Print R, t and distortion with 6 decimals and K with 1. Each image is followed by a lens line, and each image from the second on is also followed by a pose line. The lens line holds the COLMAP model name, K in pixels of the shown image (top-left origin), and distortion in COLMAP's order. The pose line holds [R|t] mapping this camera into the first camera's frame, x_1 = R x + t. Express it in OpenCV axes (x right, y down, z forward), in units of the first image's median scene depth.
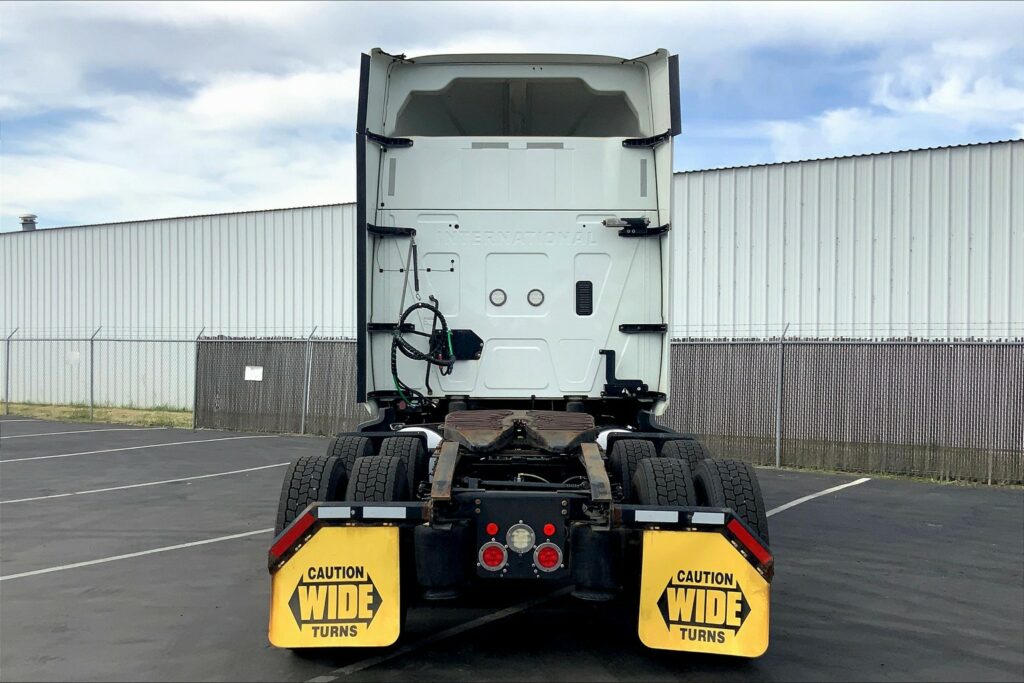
lens RADIAL K [[1142.3, 0, 528.0], [0, 1142.3, 344.5], [0, 0, 1]] dist [0.126816, -0.000590]
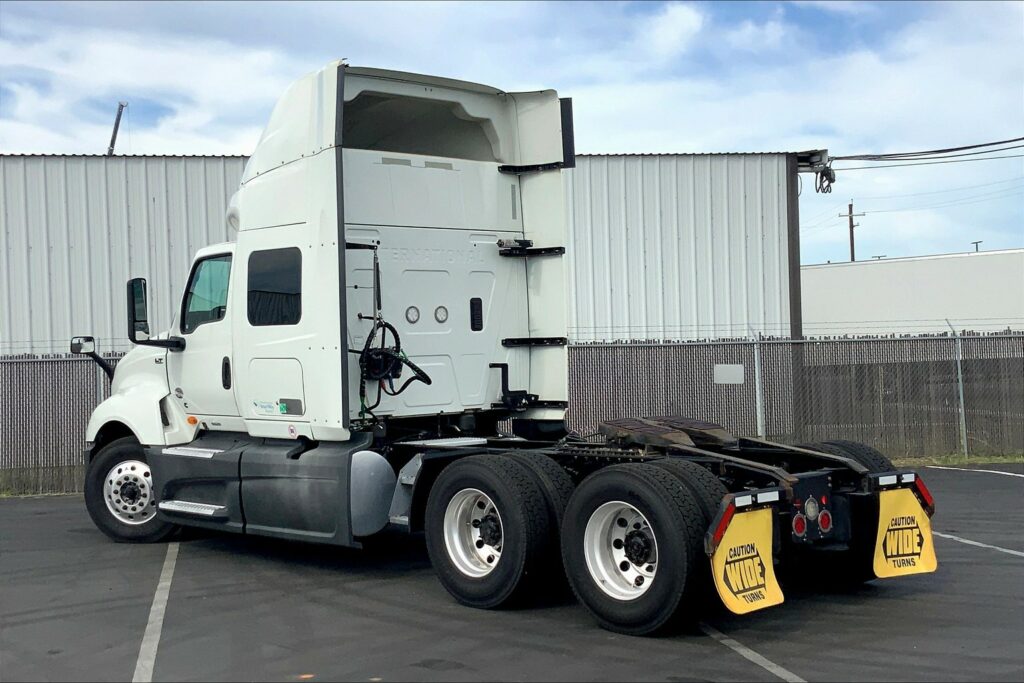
lens RADIAL K [[1392.6, 0, 562.4], [0, 1392.6, 318.6], [0, 0, 1]] dist [0.130026, 0.026078]
pose [[0.706310, -0.012553, 0.707791, -0.827045], [0.027508, 0.999574, -0.009723, -0.023224], [-0.707368, 0.026337, 0.706355, 0.050897]]
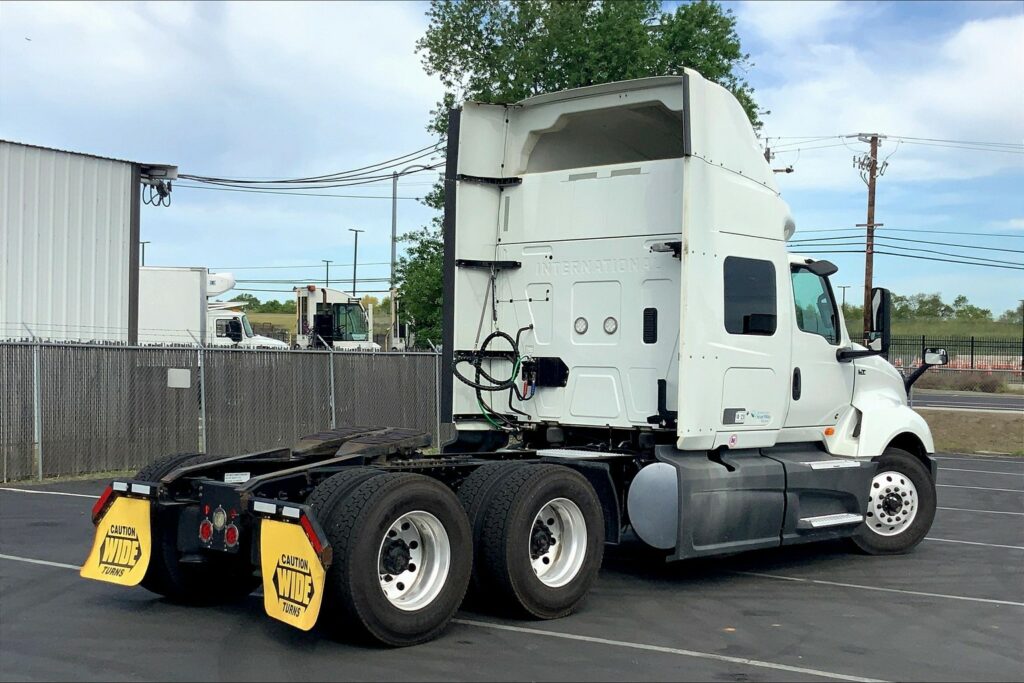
lens RADIAL K [[1440.9, 0, 512.0], [0, 1440.9, 341.5], [0, 0, 1]] dist [0.088546, -0.021140]
pose [[0.729135, 0.000938, -0.684369, 0.834749], [-0.018851, 0.999647, -0.018715, -0.002248], [0.684110, 0.026547, 0.728896, 0.030004]]
